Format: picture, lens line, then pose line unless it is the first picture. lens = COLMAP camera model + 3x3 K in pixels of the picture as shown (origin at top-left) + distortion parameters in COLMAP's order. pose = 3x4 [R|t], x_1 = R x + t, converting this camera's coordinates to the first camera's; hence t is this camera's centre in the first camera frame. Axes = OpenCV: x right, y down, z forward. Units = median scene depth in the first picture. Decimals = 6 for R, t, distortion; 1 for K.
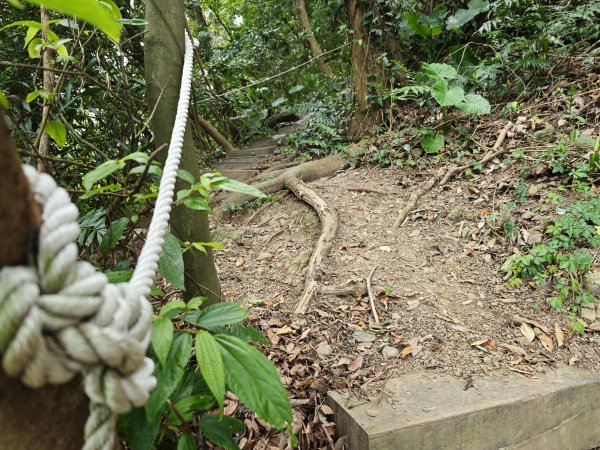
lens RADIAL K [[405.9, 0, 302.8], [0, 405.9, 227.4], [0, 0, 1]] dist [0.004361, -0.001084]
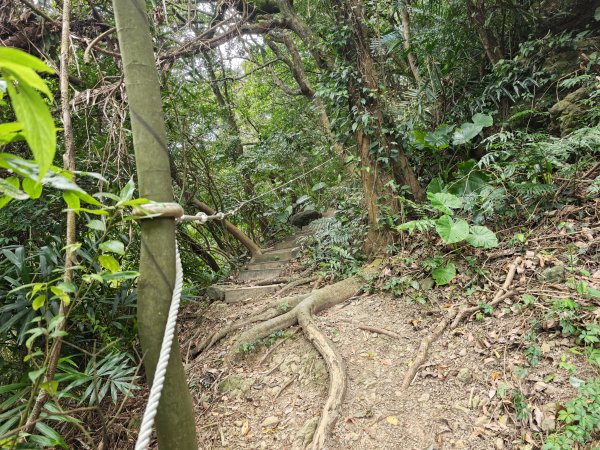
lens RADIAL K [[405.9, 0, 302.8], [0, 405.9, 227.4], [0, 0, 1]] dist [0.004361, -0.001084]
pose [[0.996441, -0.044997, -0.071280, 0.060006], [0.030139, 0.979891, -0.197245, -0.155969], [0.078722, 0.194395, 0.977759, -0.031215]]
